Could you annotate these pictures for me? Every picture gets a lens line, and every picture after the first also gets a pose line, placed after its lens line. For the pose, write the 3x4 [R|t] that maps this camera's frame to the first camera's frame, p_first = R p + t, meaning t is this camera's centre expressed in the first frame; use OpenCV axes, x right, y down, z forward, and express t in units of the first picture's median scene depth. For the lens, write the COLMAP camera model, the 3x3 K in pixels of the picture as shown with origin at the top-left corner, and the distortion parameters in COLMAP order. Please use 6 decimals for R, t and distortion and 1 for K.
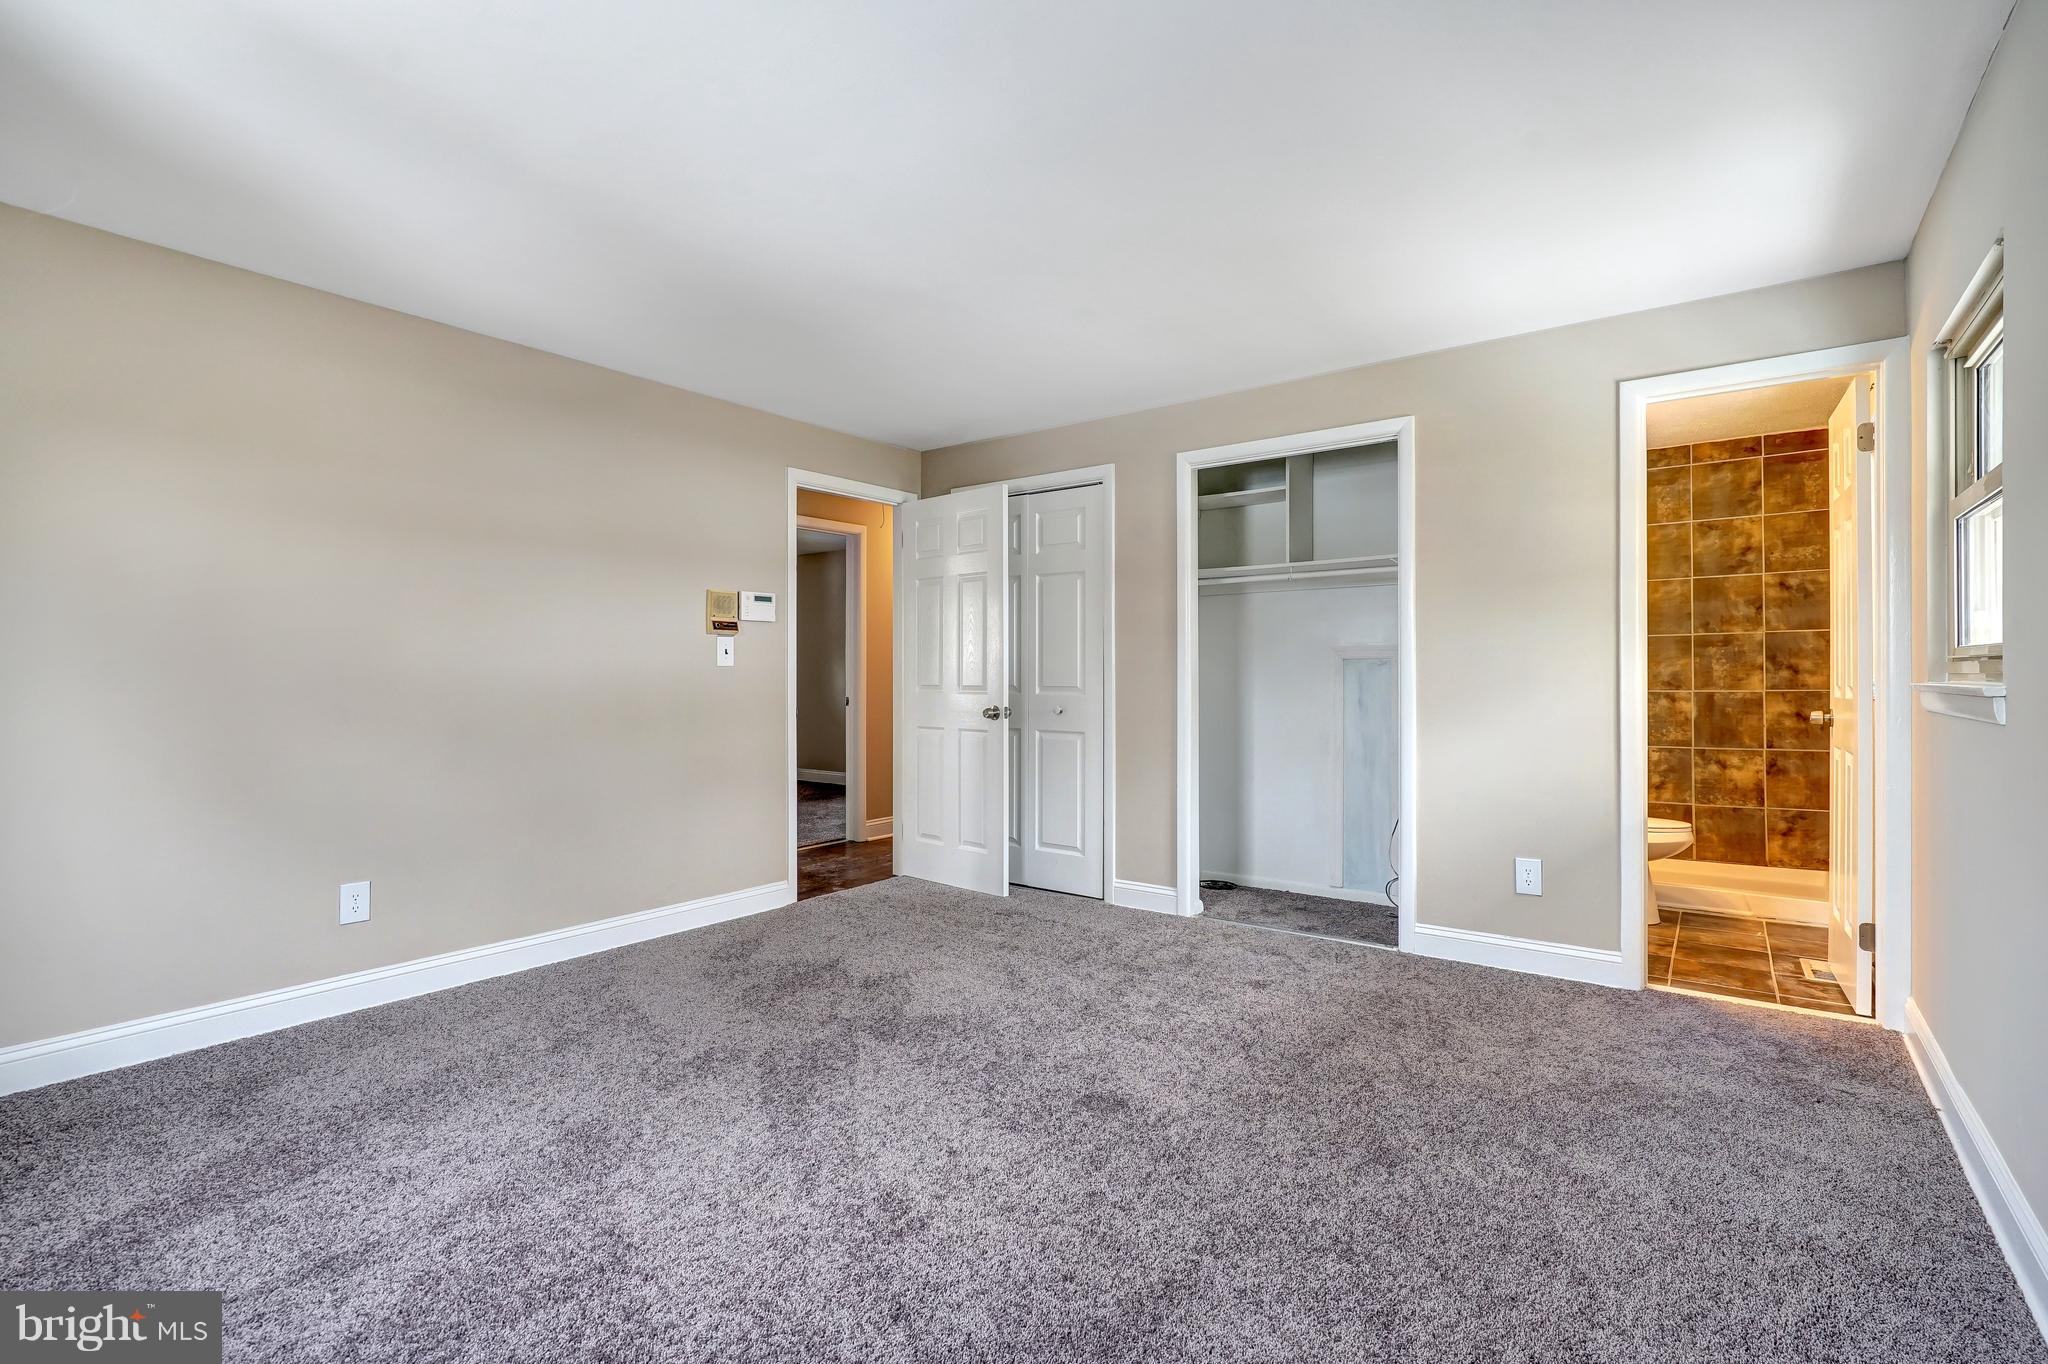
lens RADIAL K [[939.6, 0, 1018.9], [0, 939.6, 677.8], [0, 0, 1]] dist [-0.005872, 0.002842]
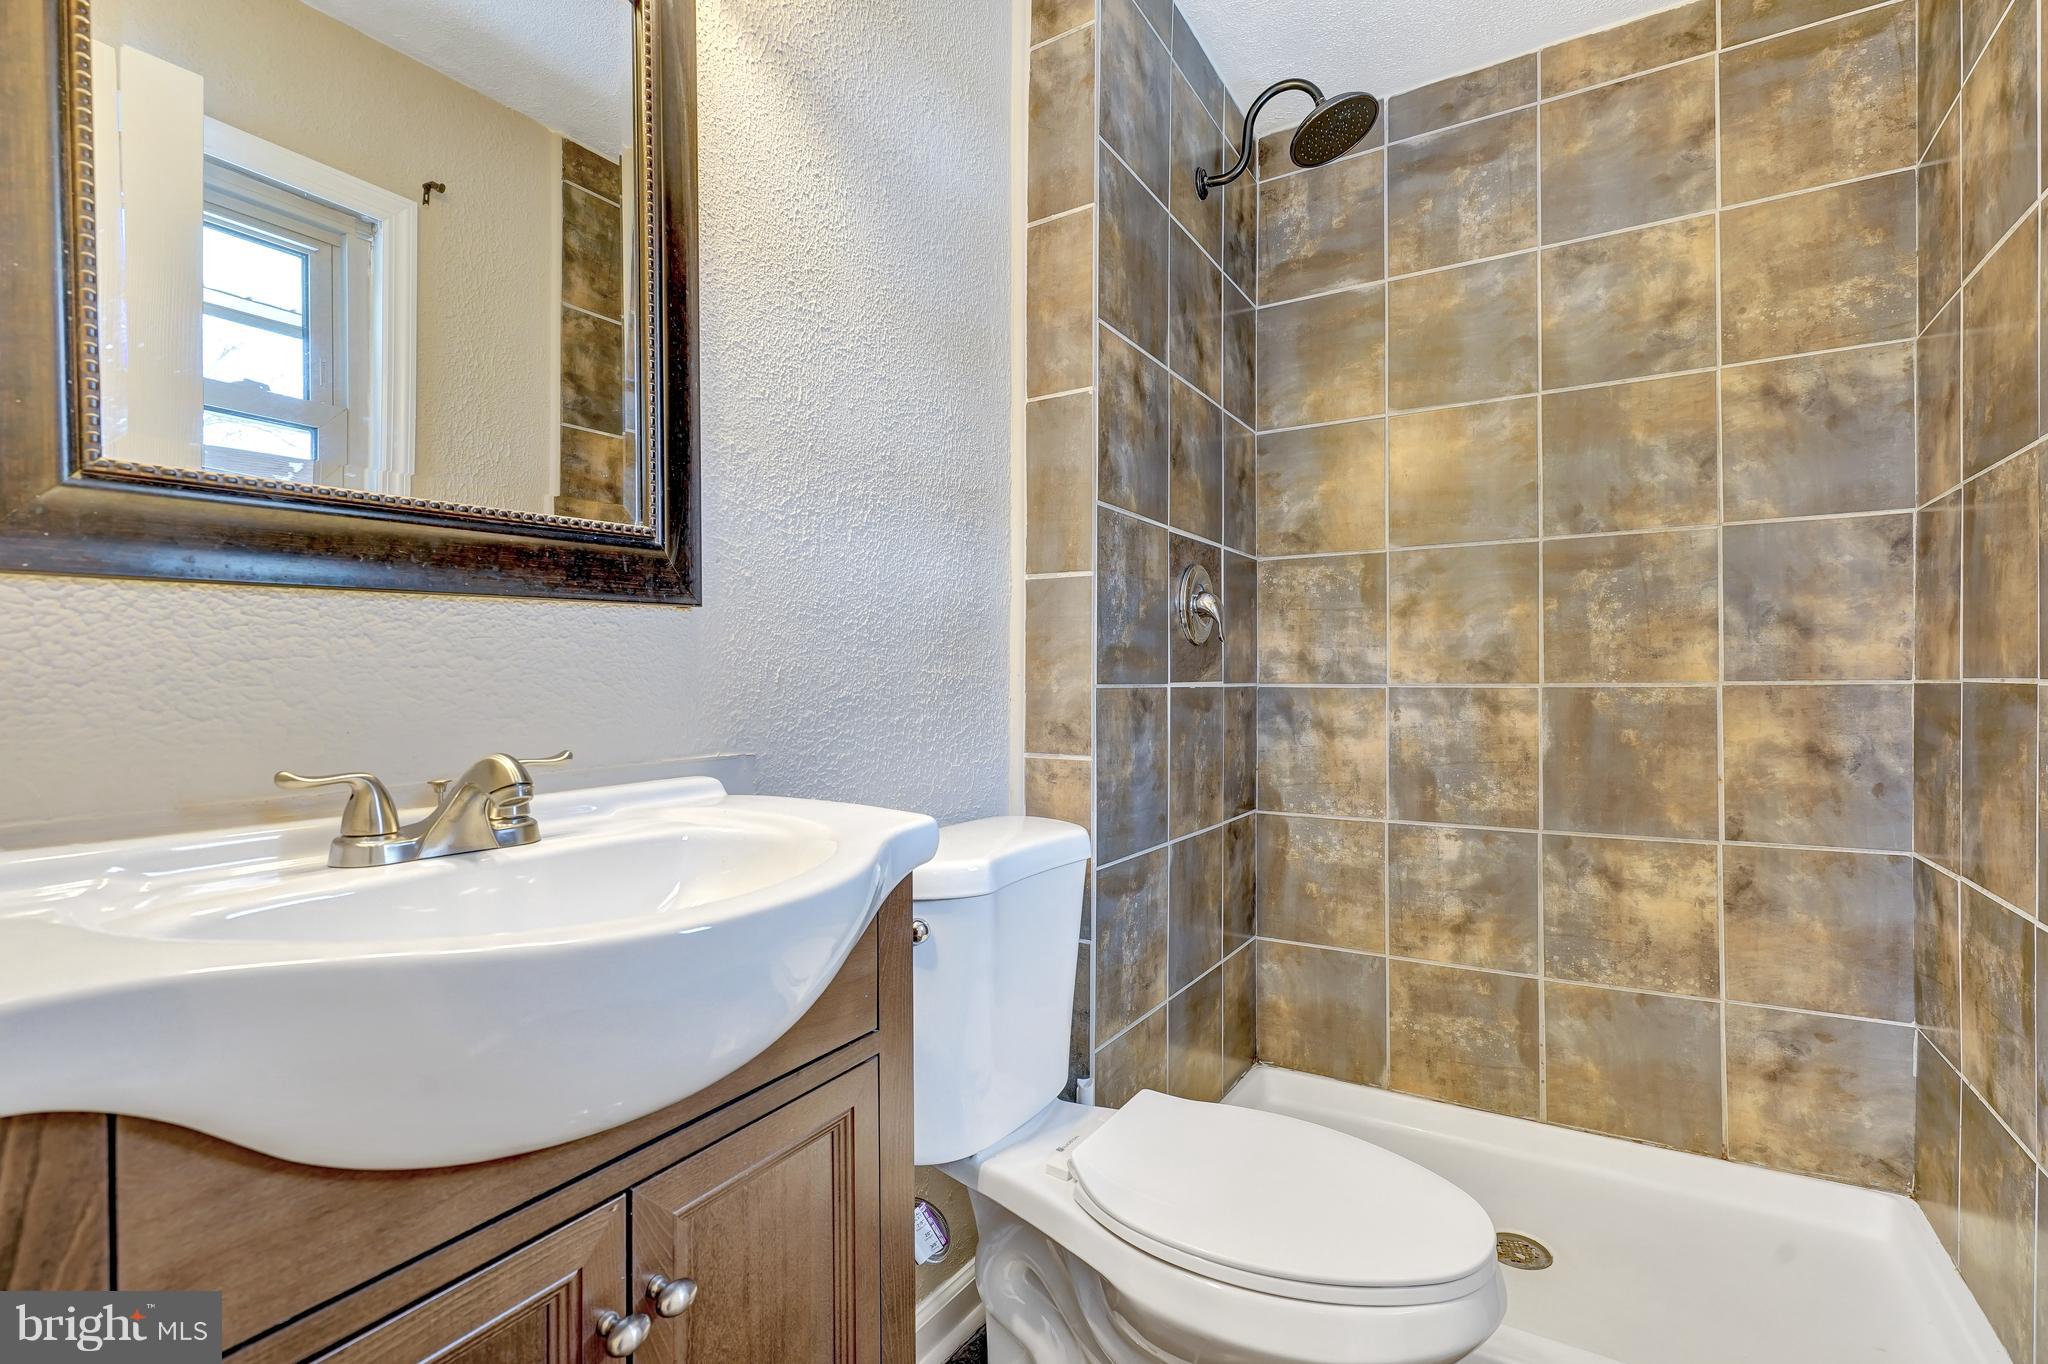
lens RADIAL K [[939.6, 0, 1021.0], [0, 939.6, 684.0], [0, 0, 1]] dist [-0.005872, 0.002842]
pose [[0.996228, 0.002873, 0.086725, 0.482516], [-0.002985, 0.999995, 0.001161, 0.014078], [-0.086721, -0.001415, 0.996232, 0.647602]]
